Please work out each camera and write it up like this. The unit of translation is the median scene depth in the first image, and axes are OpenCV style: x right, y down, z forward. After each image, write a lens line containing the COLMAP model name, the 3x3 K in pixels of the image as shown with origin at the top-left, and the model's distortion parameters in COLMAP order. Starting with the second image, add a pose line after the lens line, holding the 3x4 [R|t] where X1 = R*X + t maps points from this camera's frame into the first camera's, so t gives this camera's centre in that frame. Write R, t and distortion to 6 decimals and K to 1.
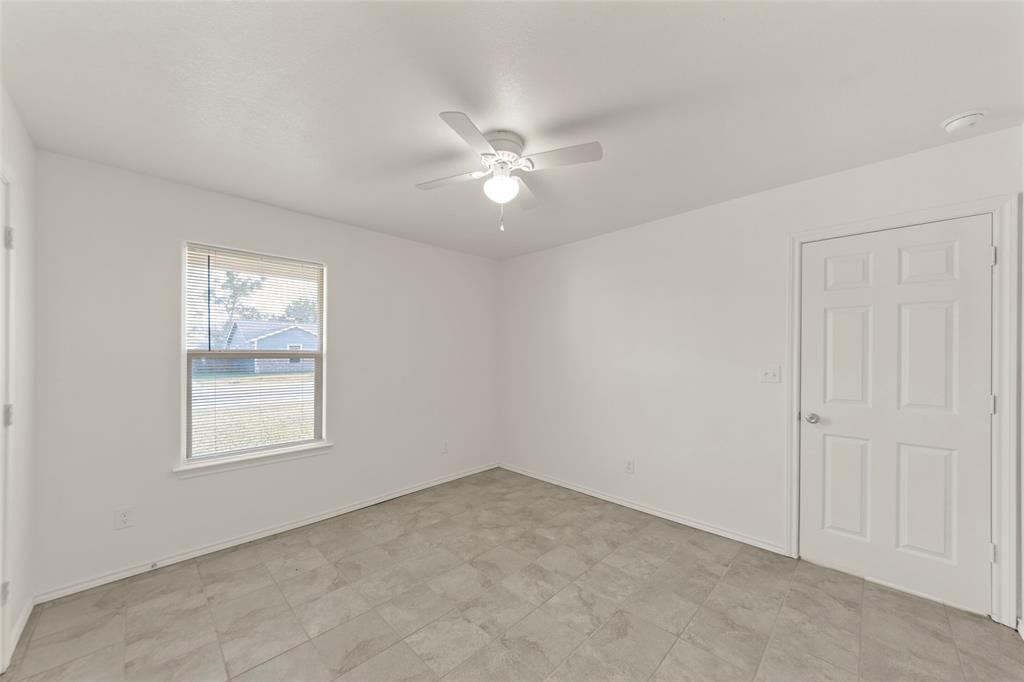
lens RADIAL K [[372.3, 0, 505.8], [0, 372.3, 343.2], [0, 0, 1]] dist [0.001270, 0.000119]
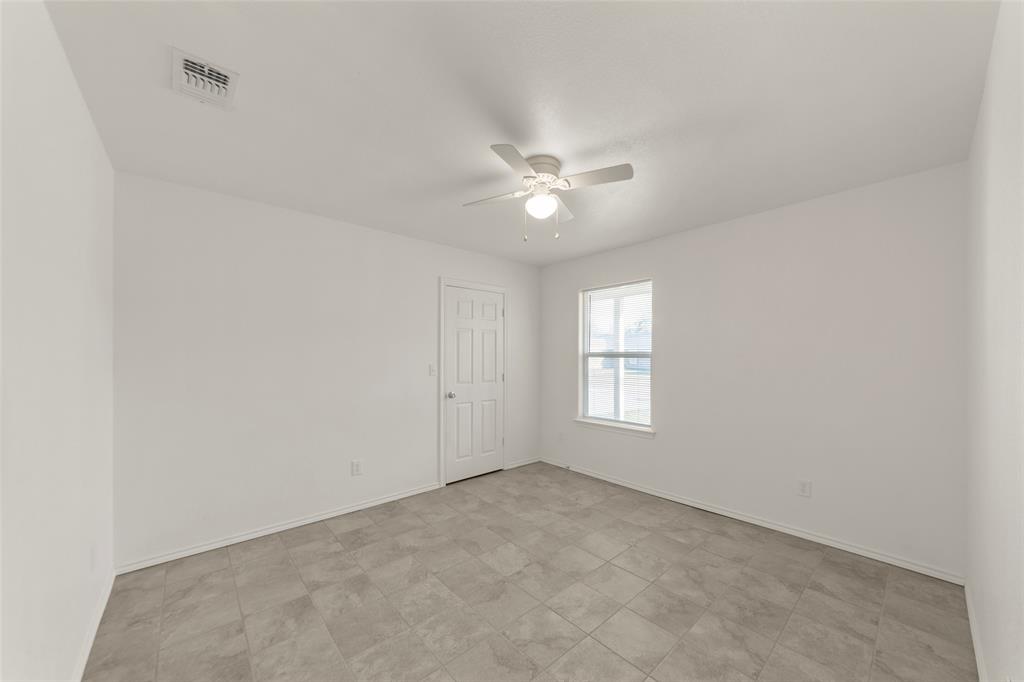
lens RADIAL K [[367.9, 0, 512.6], [0, 367.9, 348.1], [0, 0, 1]] dist [0.009404, -0.004791]
pose [[-0.058482, -0.020470, -0.998079, 1.024541], [0.031513, 0.999254, -0.022341, 0.030311], [0.997791, -0.032759, -0.057793, 0.922340]]
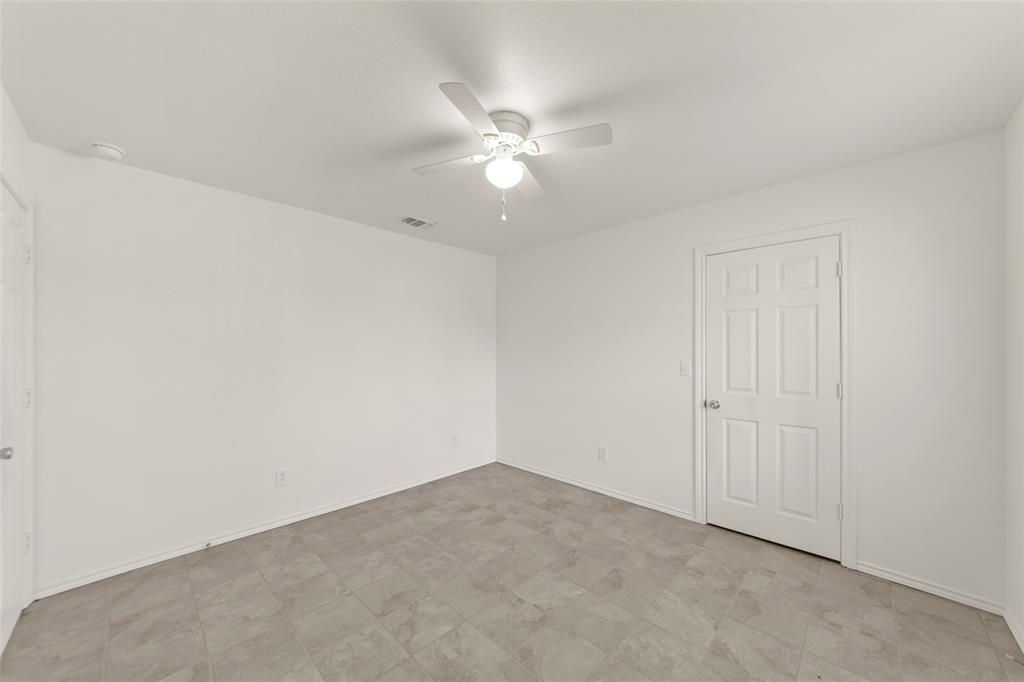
lens RADIAL K [[367.9, 0, 512.6], [0, 367.9, 348.1], [0, 0, 1]] dist [0.009404, -0.004791]
pose [[-0.999640, 0.000744, -0.026803, -0.006082], [0.001708, 0.999351, -0.035976, 0.056315], [0.026759, -0.036009, -0.998993, 1.801395]]
